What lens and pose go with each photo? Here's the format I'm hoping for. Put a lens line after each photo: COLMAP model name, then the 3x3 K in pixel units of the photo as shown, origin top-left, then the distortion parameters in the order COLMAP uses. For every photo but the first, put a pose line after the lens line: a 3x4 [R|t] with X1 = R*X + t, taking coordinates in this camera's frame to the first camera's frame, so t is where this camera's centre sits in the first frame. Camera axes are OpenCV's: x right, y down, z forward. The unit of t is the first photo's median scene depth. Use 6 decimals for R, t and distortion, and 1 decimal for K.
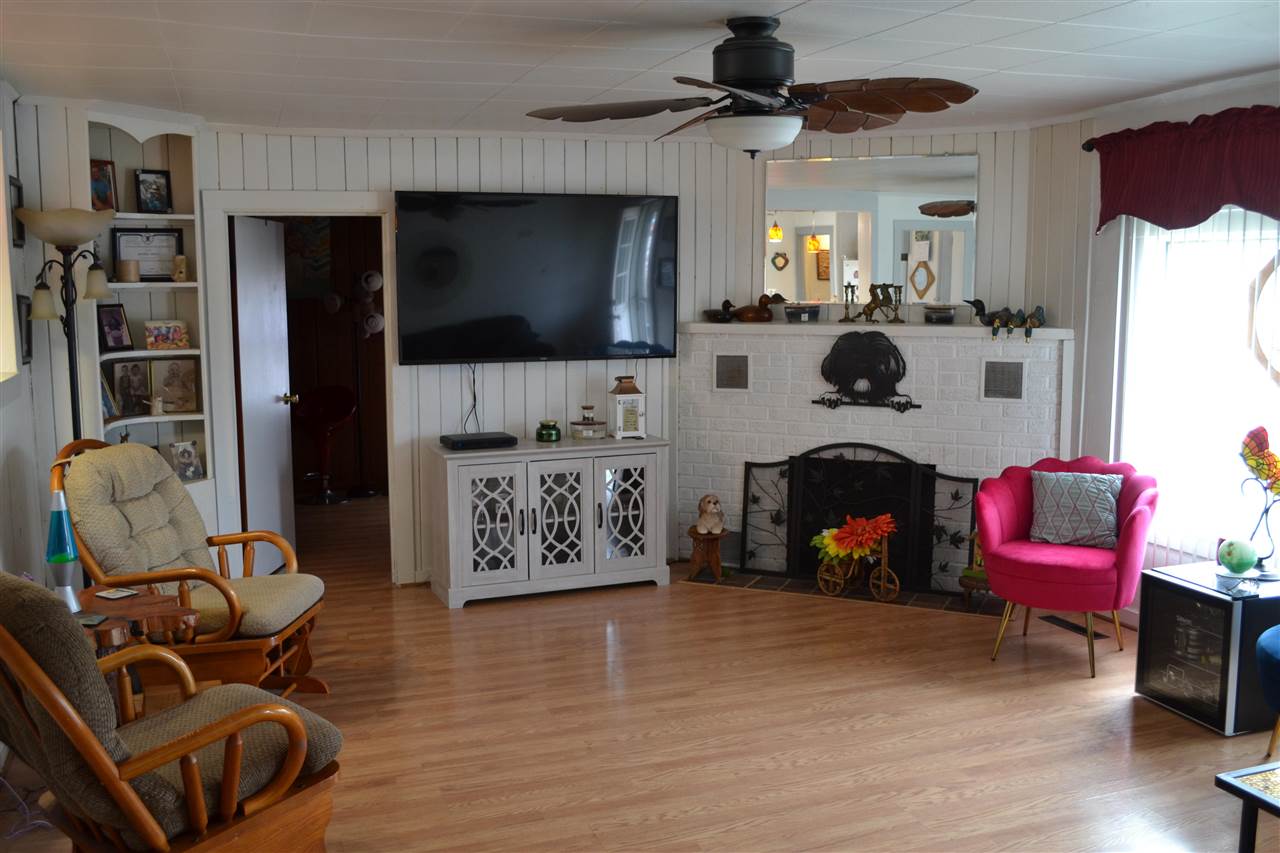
lens RADIAL K [[1148.2, 0, 638.0], [0, 1148.2, 424.7], [0, 0, 1]] dist [-0.068403, 0.001832]
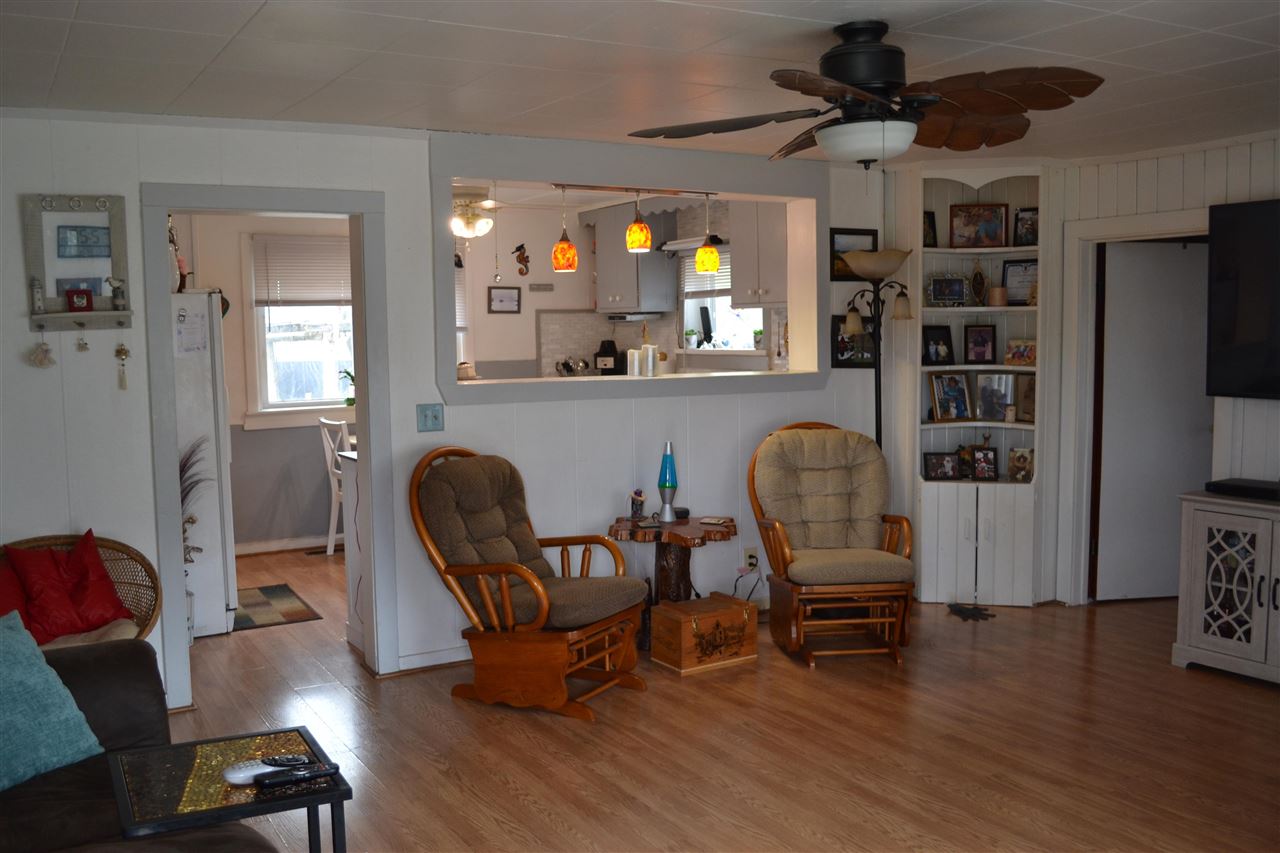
lens RADIAL K [[1148.2, 0, 635.4], [0, 1148.2, 432.3], [0, 0, 1]] dist [-0.068403, 0.001832]
pose [[0.161277, 0.085159, -0.983228, 0.645047], [-0.114203, 0.991188, 0.067115, -0.032487], [0.980279, 0.101464, 0.169581, 0.434878]]
